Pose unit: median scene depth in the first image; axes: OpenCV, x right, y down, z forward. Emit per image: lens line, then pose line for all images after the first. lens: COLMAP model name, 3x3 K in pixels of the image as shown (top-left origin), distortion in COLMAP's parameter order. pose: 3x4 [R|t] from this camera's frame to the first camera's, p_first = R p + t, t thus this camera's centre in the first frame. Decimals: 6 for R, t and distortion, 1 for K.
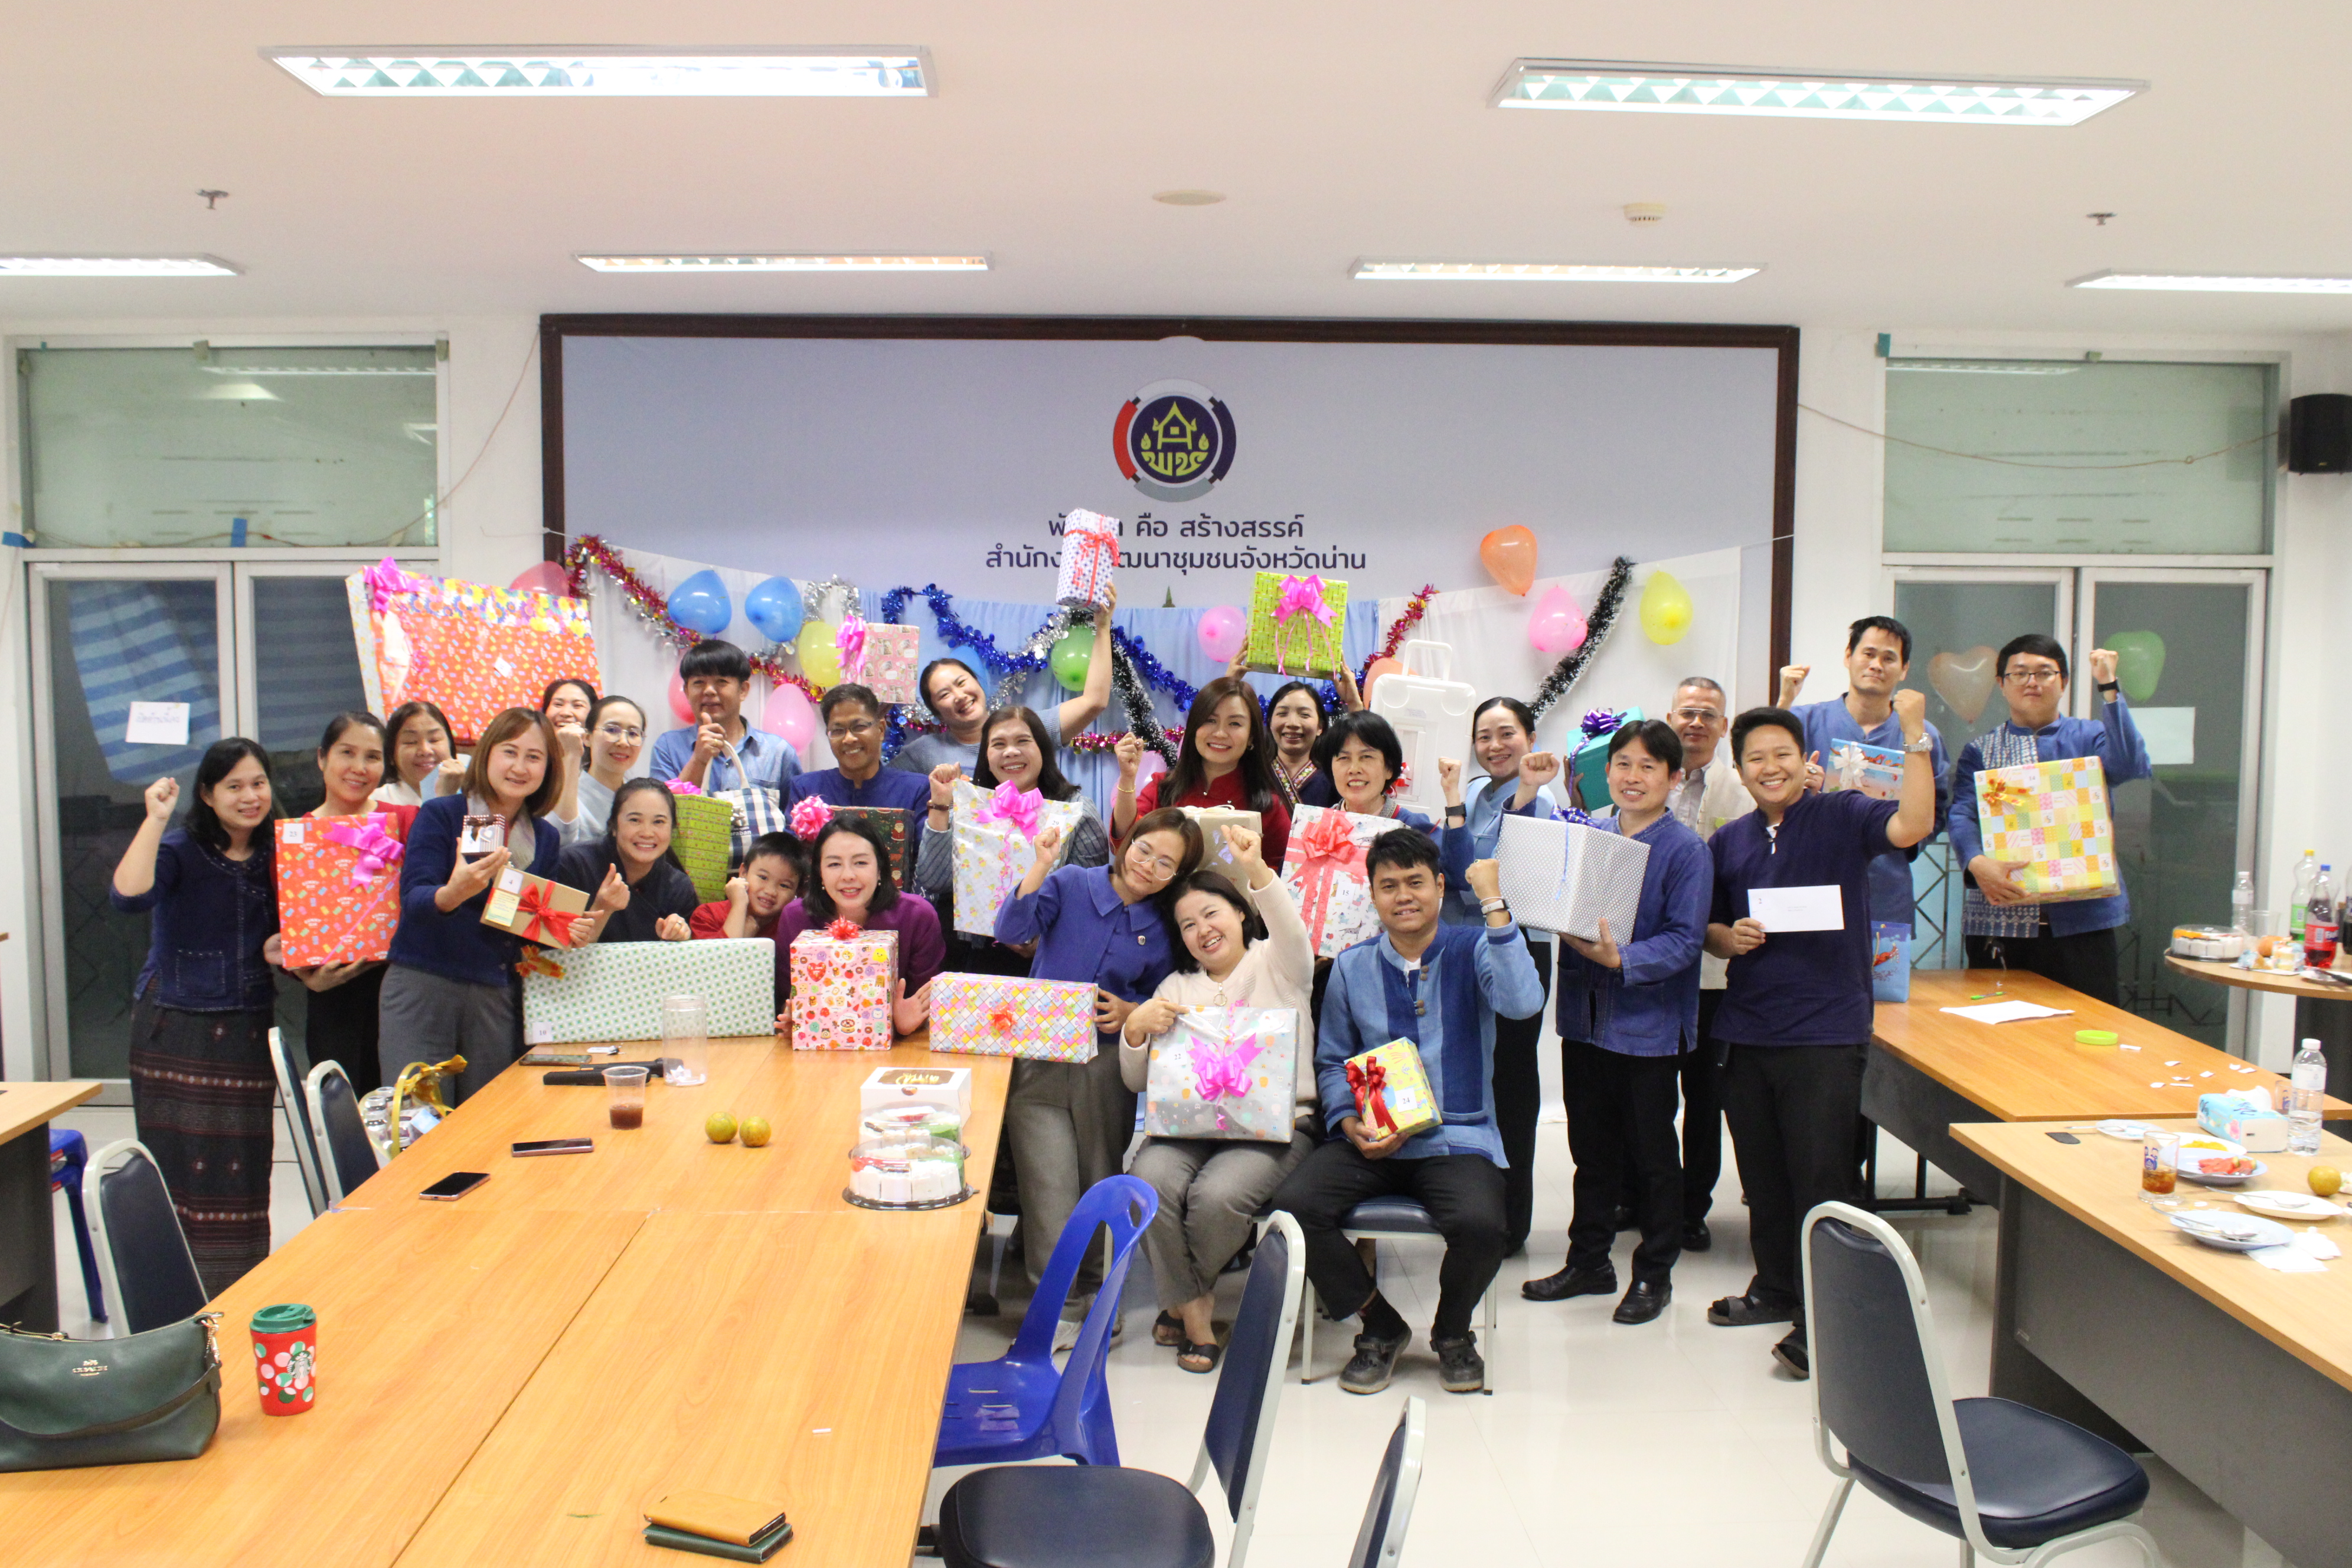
lens RADIAL K [[2078.6, 0, 1176.0], [0, 2078.6, 784.0], [0, 0, 1]] dist [-0.152820, 0.137709]
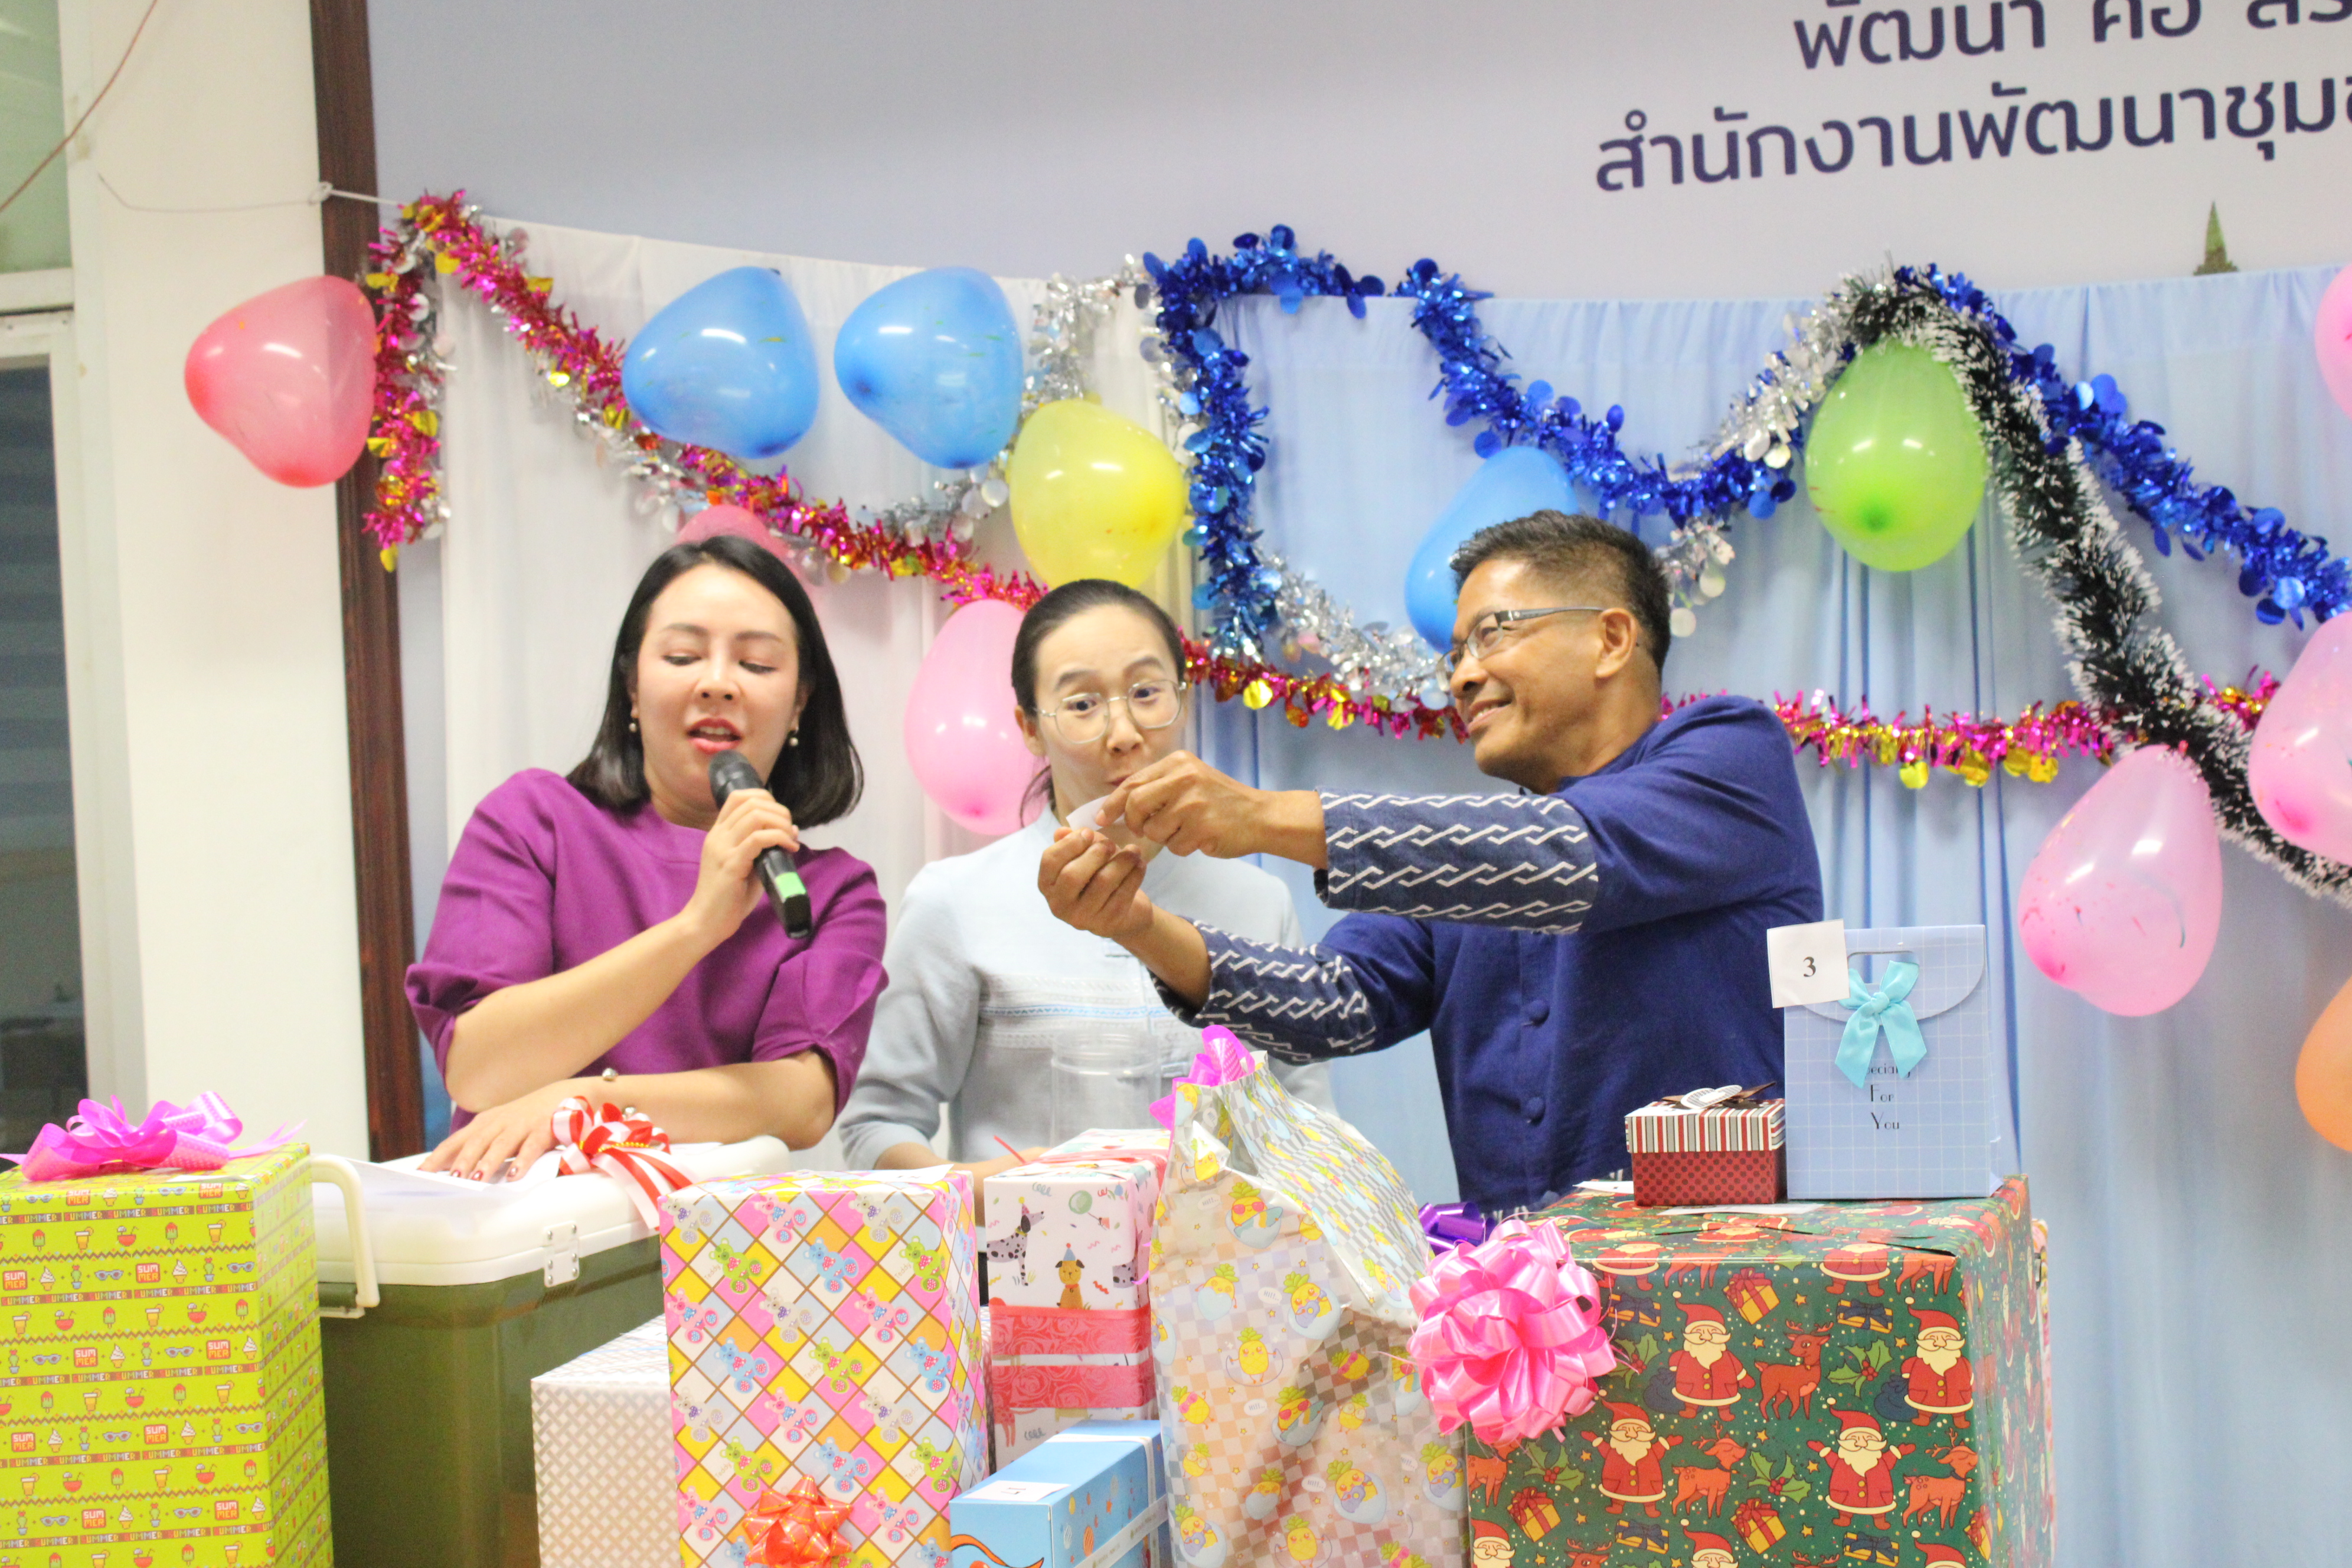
lens RADIAL K [[3590.8, 0, 1204.5], [0, 3590.8, 792.9], [0, 0, 1]] dist [-0.046804, 0.195956]
pose [[0.940029, -0.037012, -0.339082, 0.031536], [0.018083, 0.998105, -0.058815, 0.015190], [0.340616, 0.049156, 0.938917, 0.489936]]
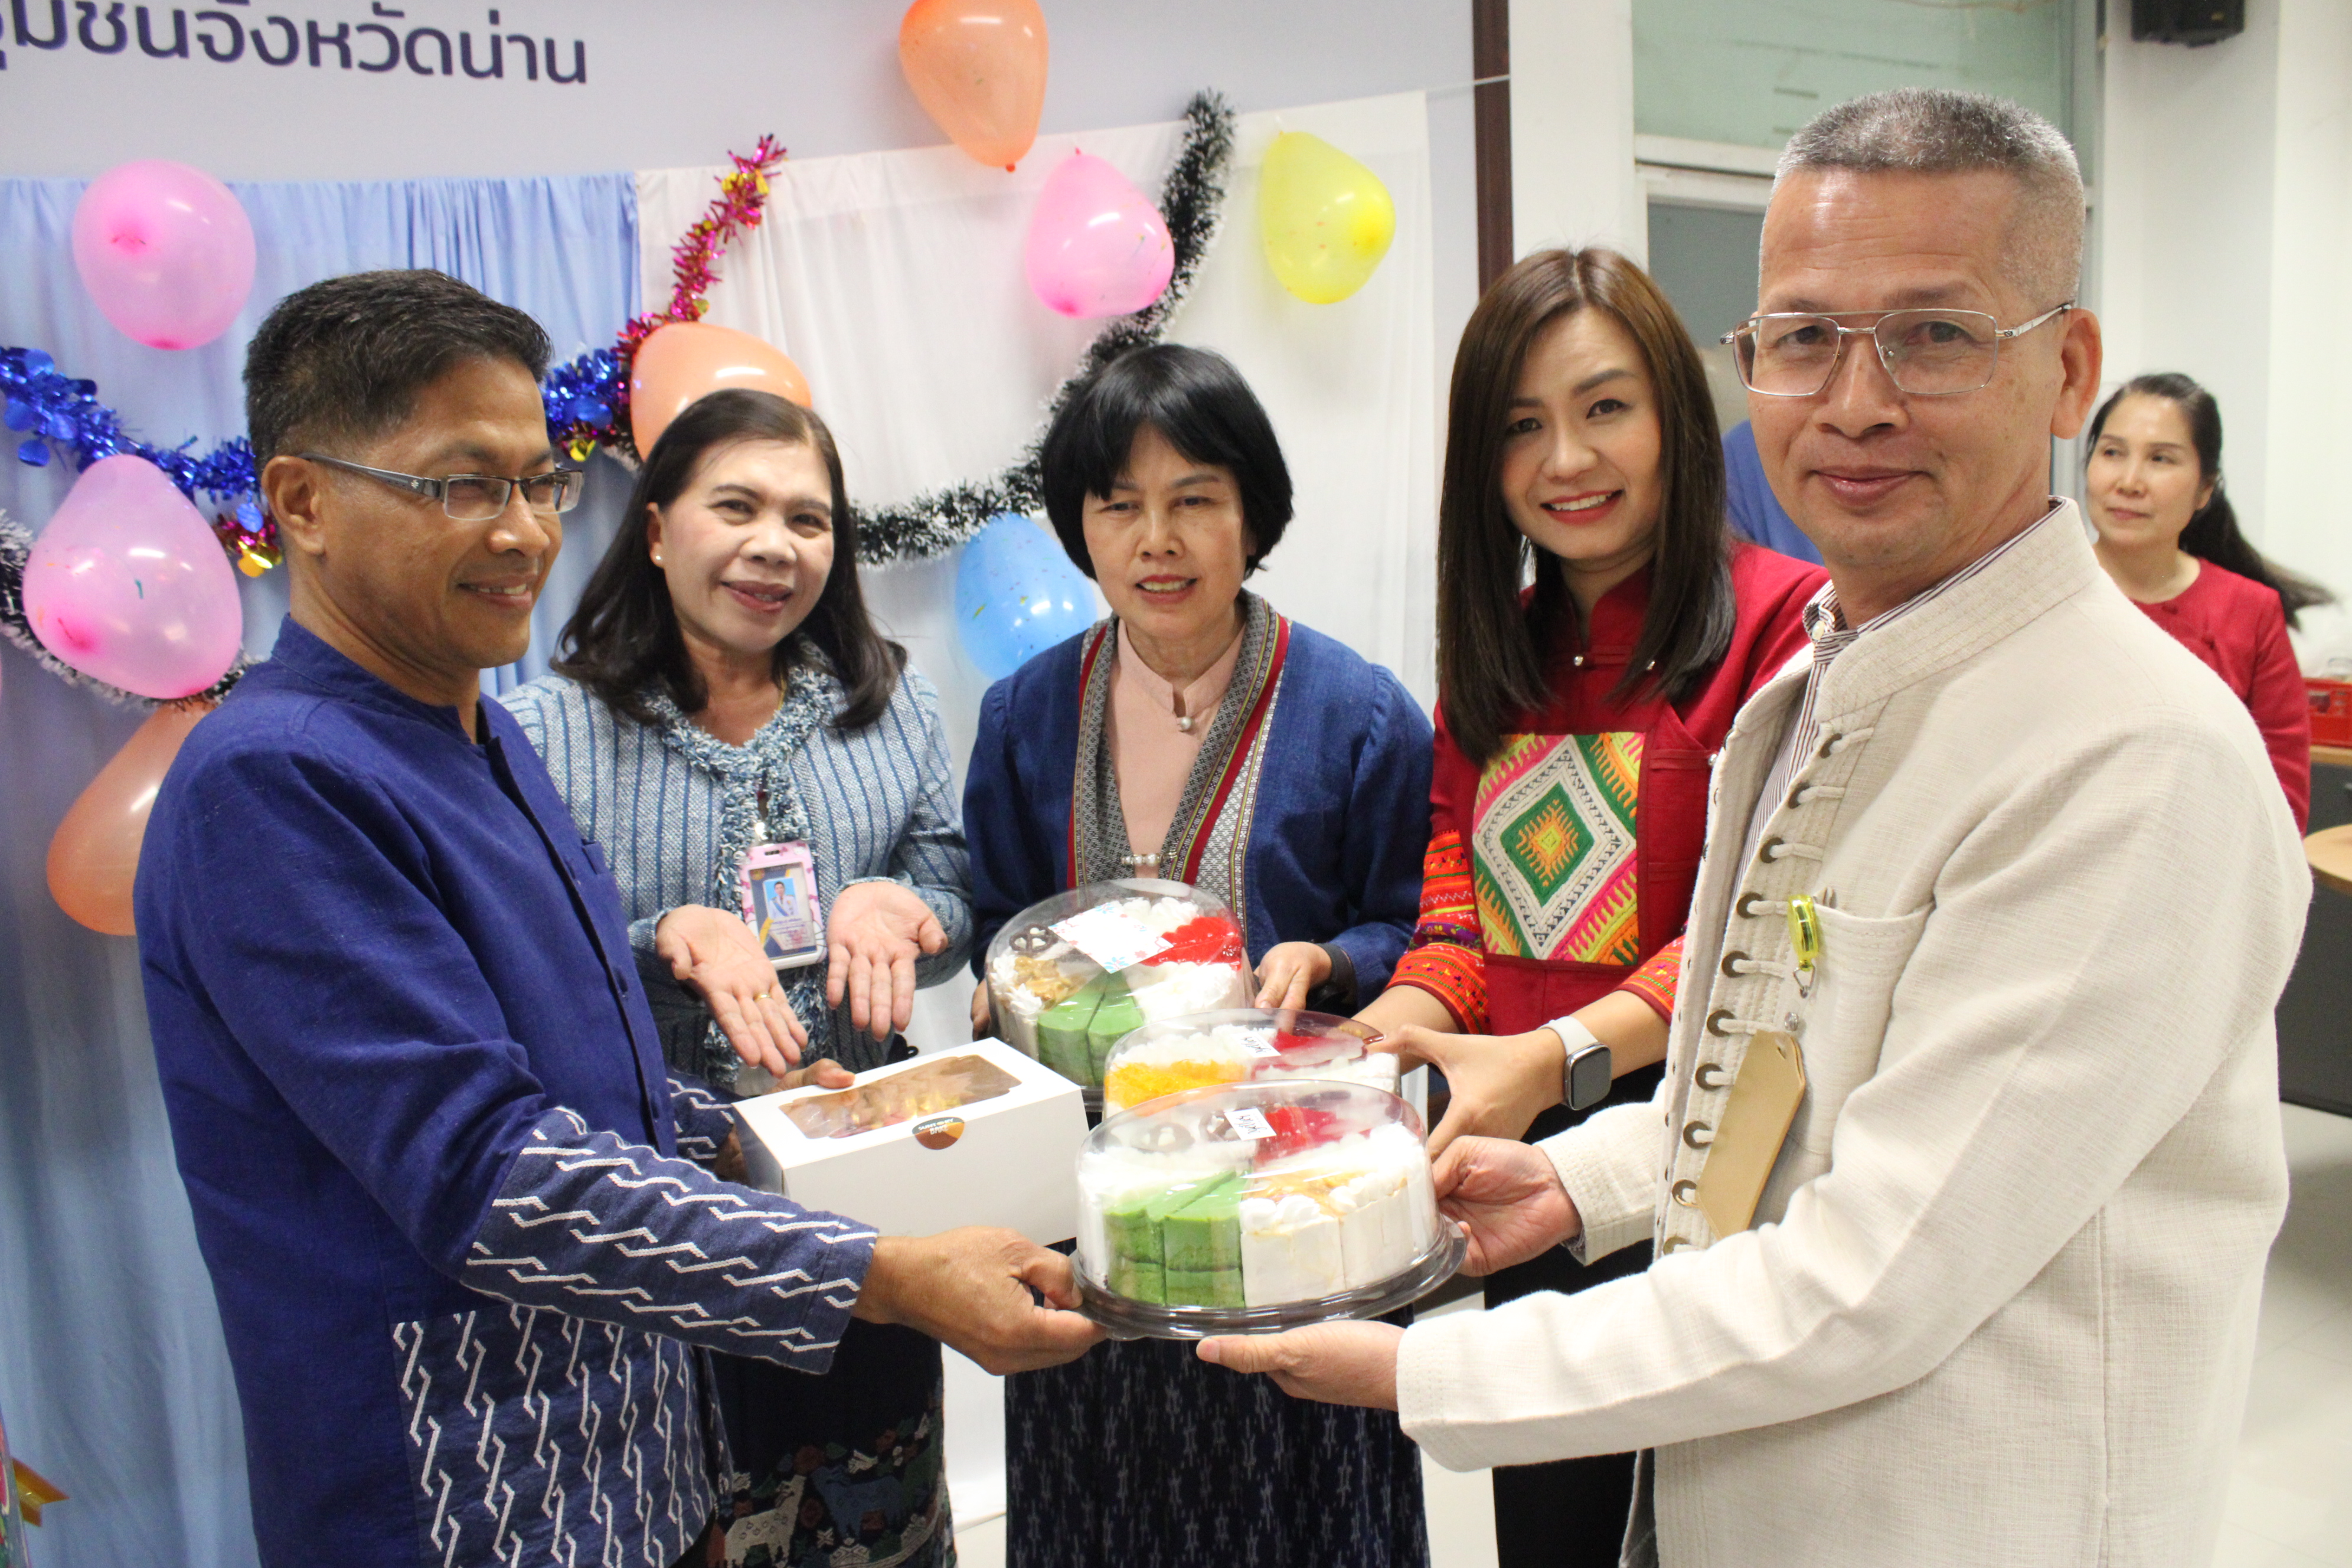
lens RADIAL K [[1944.4, 0, 1176.4], [0, 1944.4, 787.4], [0, 0, 1]] dist [-0.162952, 0.135661]
pose [[0.843632, -0.117944, 0.523807, -0.004728], [0.093314, 0.992936, 0.073287, -0.000934], [-0.528750, -0.012949, 0.848679, 0.692803]]
